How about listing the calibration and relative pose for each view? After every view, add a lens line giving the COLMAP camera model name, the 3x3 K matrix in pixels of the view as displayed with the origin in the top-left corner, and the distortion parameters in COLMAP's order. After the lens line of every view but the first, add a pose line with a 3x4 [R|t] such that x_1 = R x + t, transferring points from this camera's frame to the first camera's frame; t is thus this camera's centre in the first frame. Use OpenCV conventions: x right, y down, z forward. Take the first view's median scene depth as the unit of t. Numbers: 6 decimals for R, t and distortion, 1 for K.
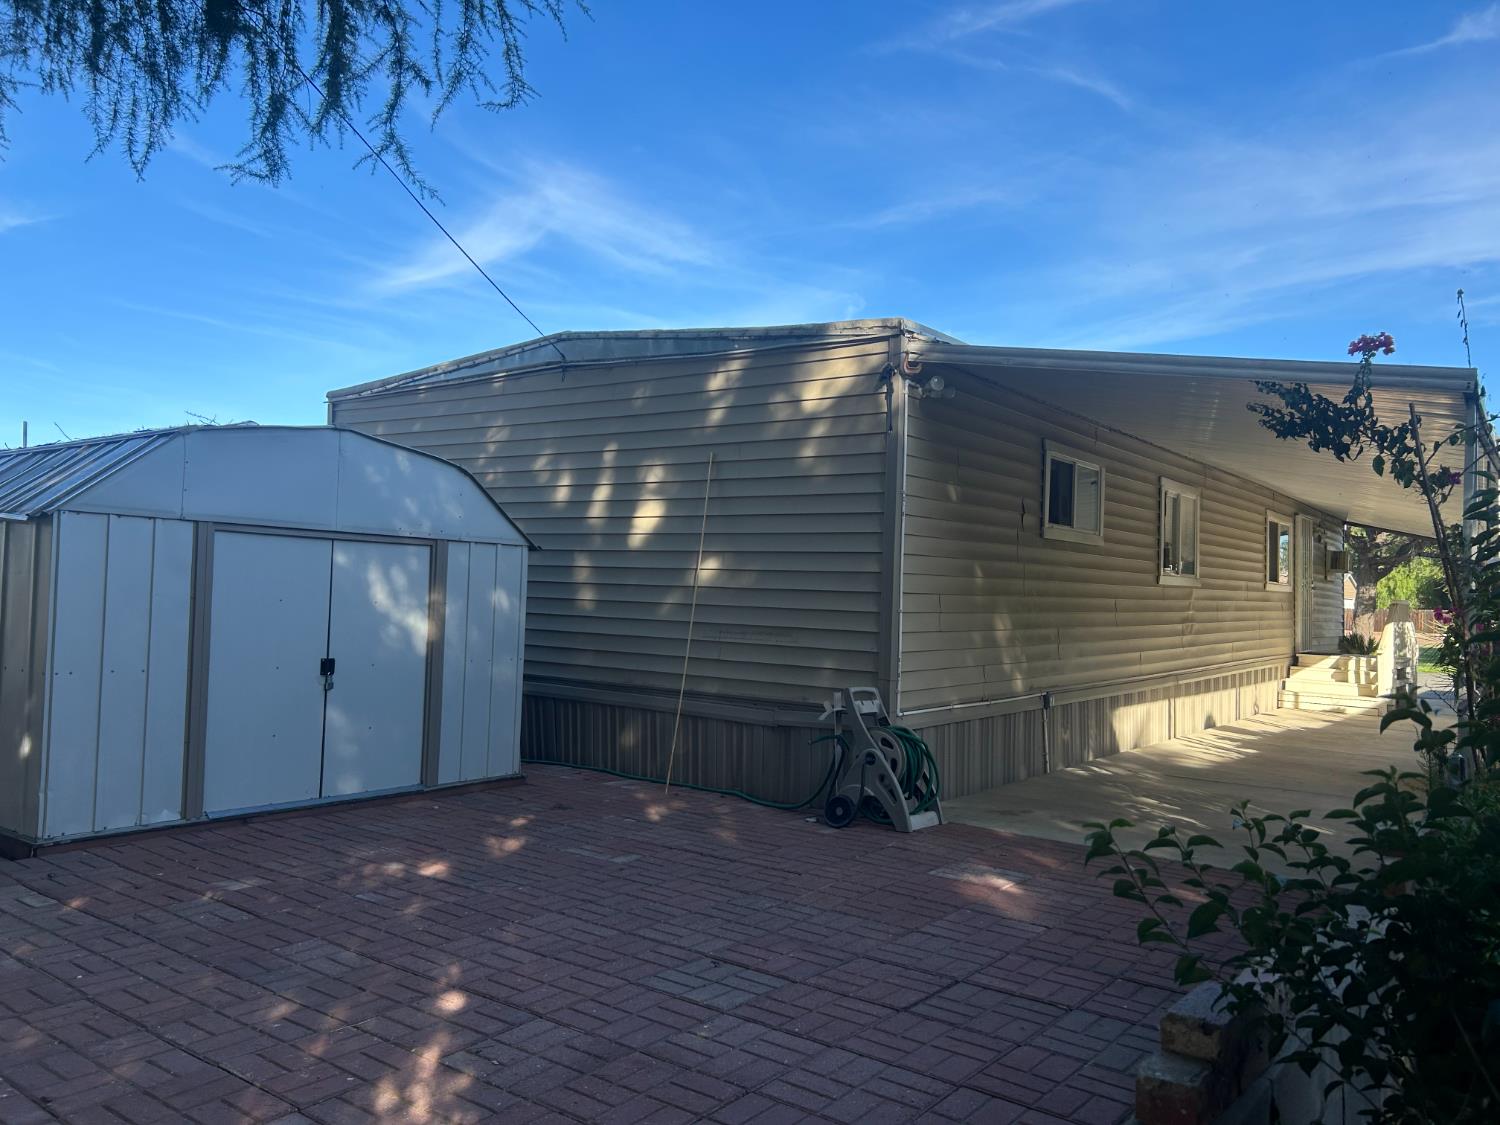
lens RADIAL K [[1133.7, 0, 700.4], [0, 1133.7, 561.9], [0, 0, 1]] dist [-0.008403, -0.004304]
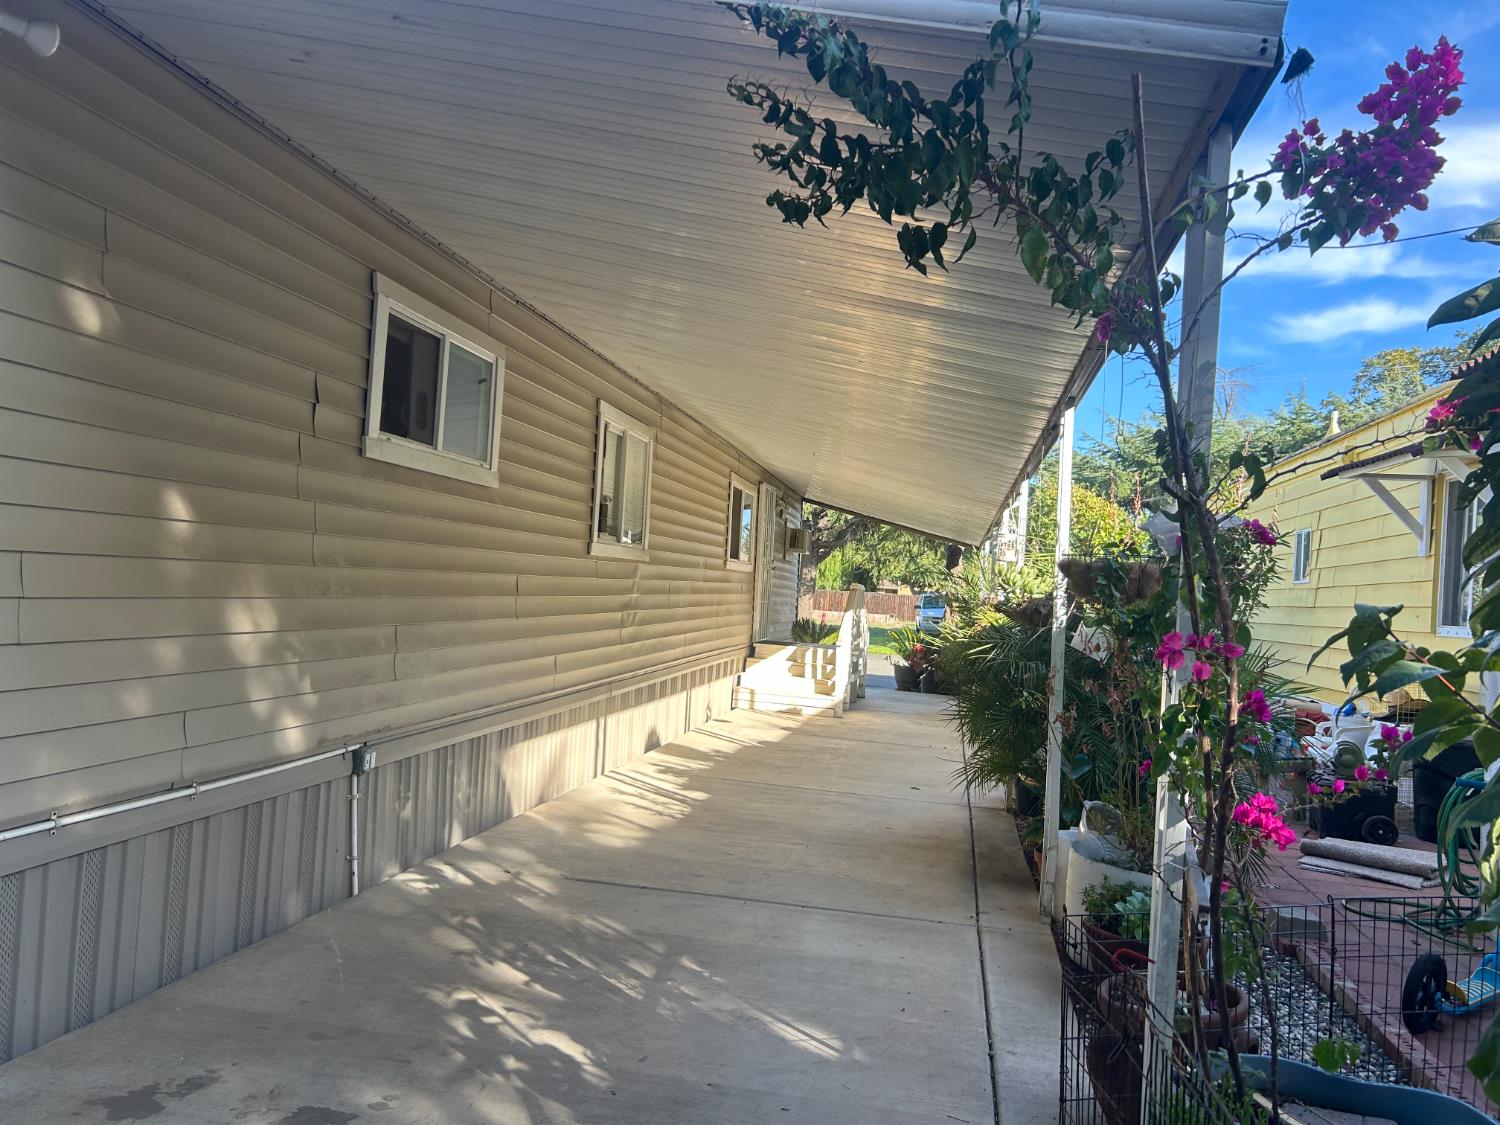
lens RADIAL K [[1133.7, 0, 749.9], [0, 1133.7, 563.4], [0, 0, 1]] dist [-0.008403, -0.004304]
pose [[0.882148, 0.036284, 0.469573, 0.159883], [-0.050095, 0.998601, 0.016948, 0.007875], [-0.468301, -0.038474, 0.882731, 0.330174]]
